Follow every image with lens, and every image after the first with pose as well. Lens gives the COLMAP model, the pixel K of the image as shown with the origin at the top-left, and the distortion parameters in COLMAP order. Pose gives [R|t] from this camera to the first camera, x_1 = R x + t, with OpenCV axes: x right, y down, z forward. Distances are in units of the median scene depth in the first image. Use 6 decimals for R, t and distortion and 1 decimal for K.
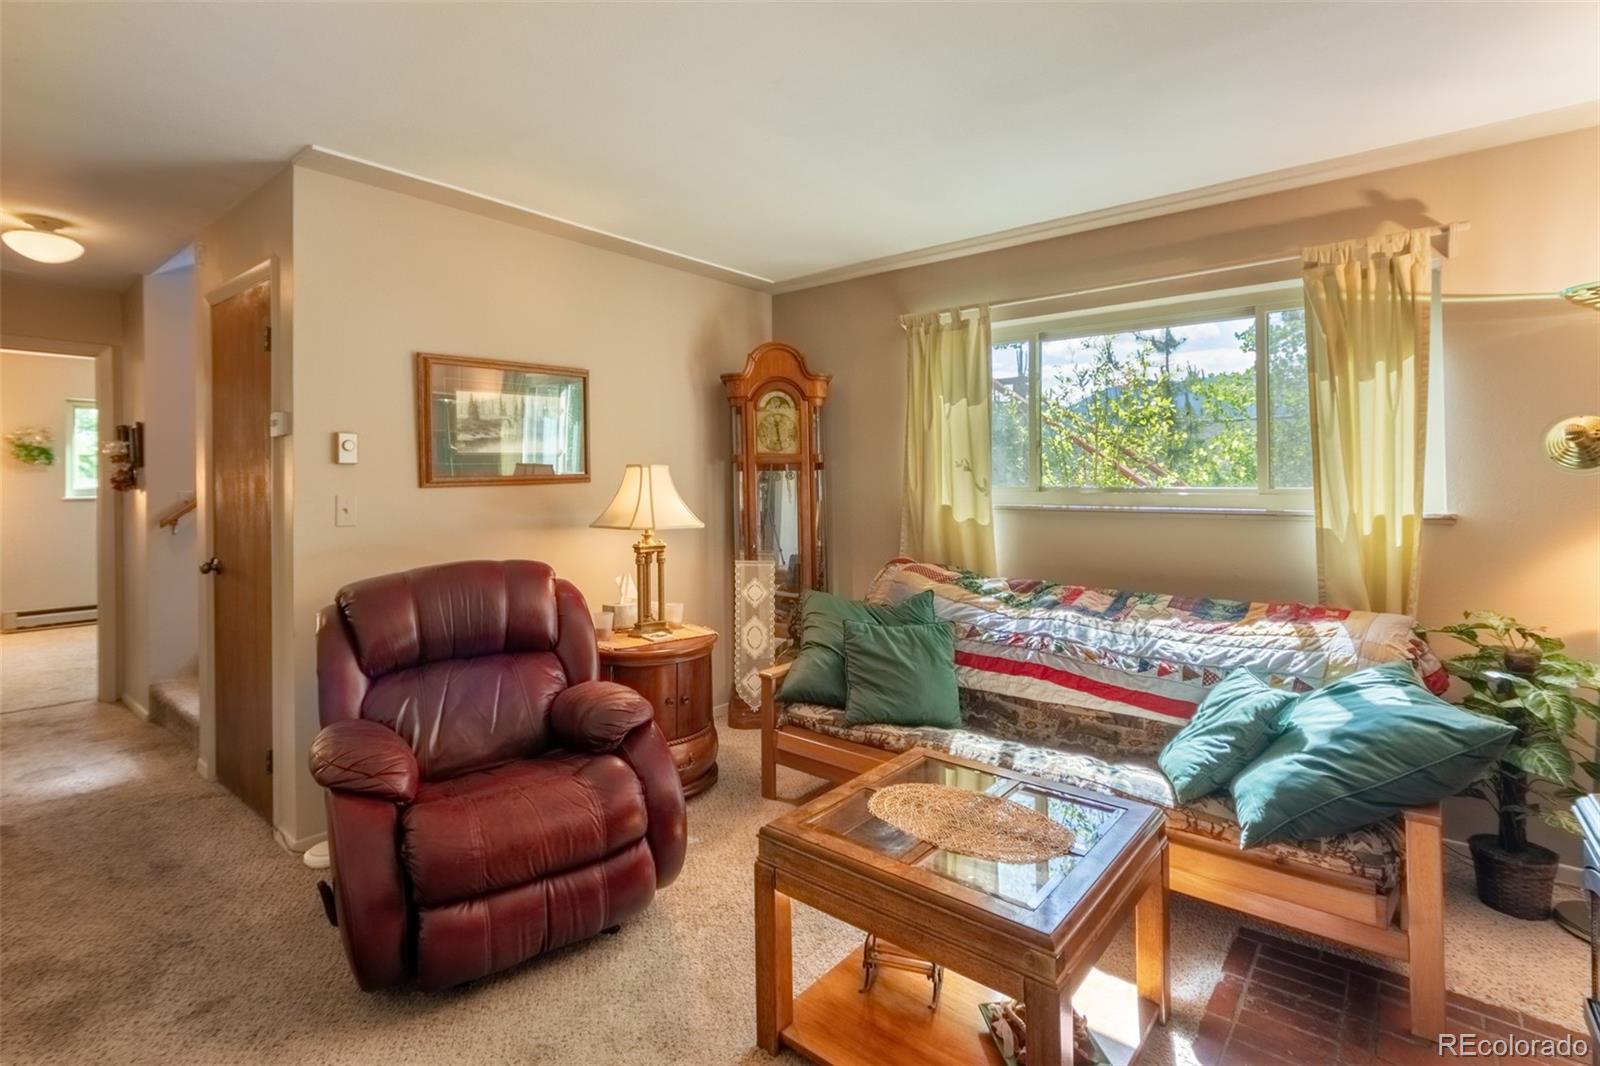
lens RADIAL K [[748.7, 0, 809.8], [0, 748.7, 483.7], [0, 0, 1]] dist [-0.018409, -0.009691]
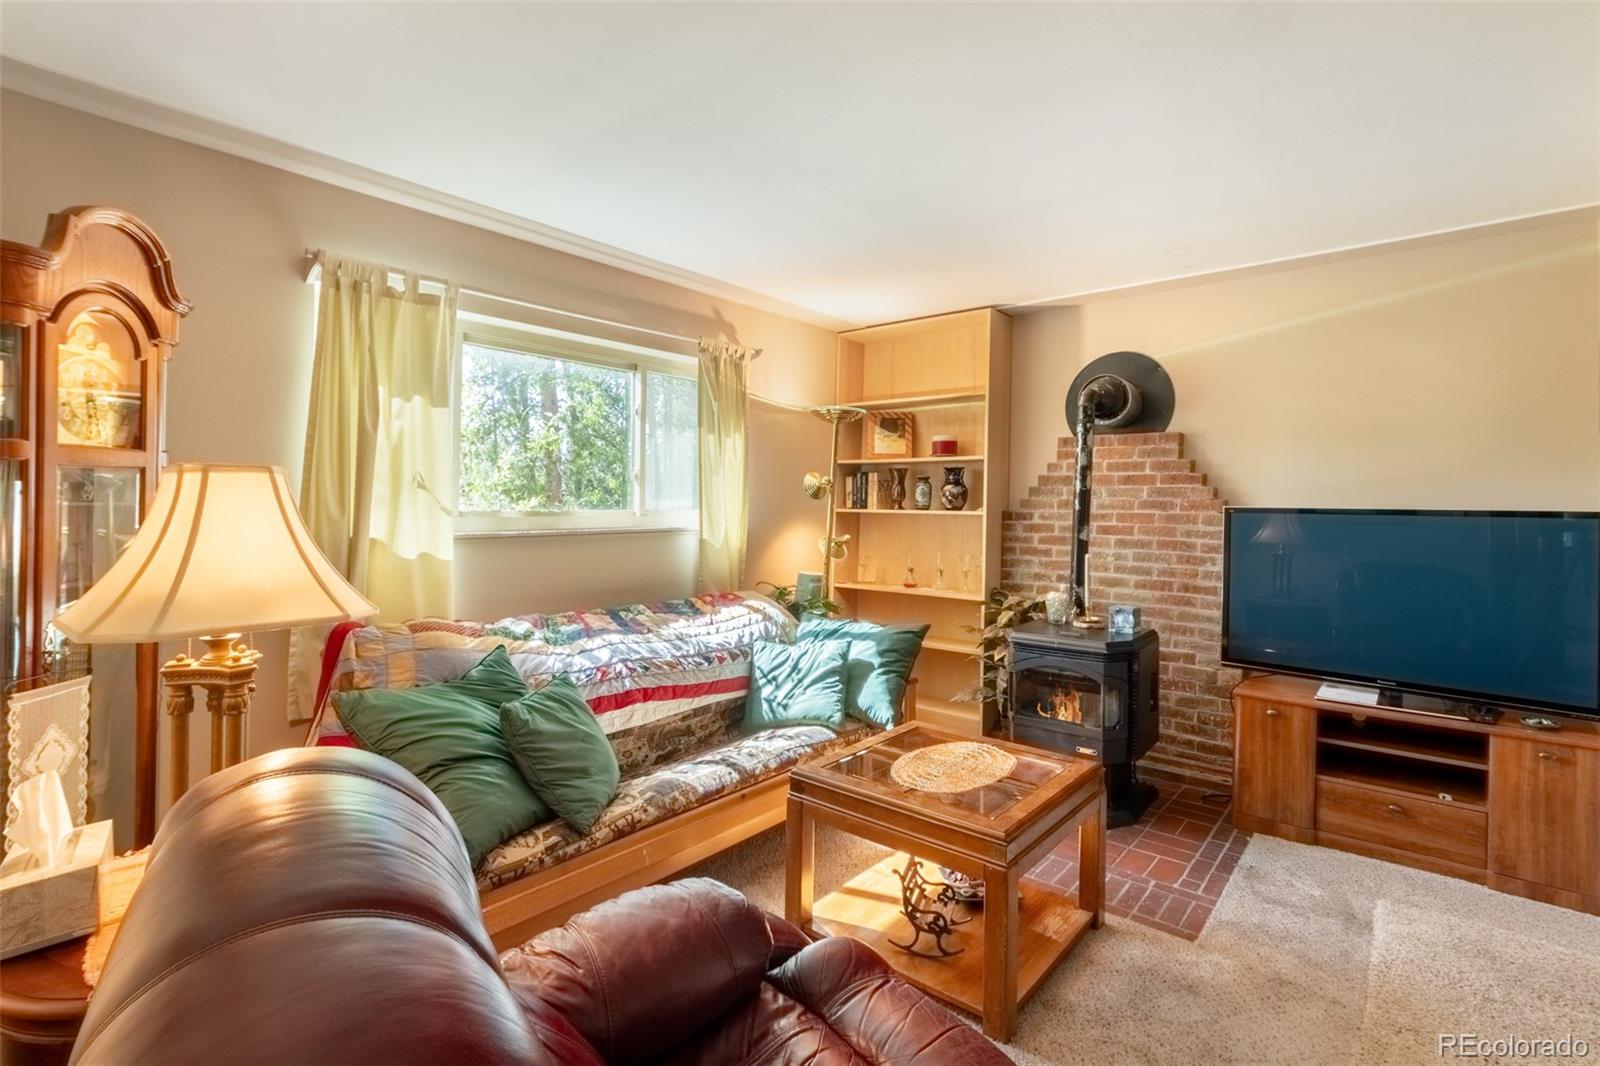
lens RADIAL K [[748.7, 0, 787.4], [0, 748.7, 495.4], [0, 0, 1]] dist [-0.018409, -0.009691]
pose [[0.018820, 0.008566, 0.999786, -0.721802], [-0.007223, 0.999938, -0.008431, -0.011089], [-0.999797, -0.007063, 0.018881, 0.811414]]
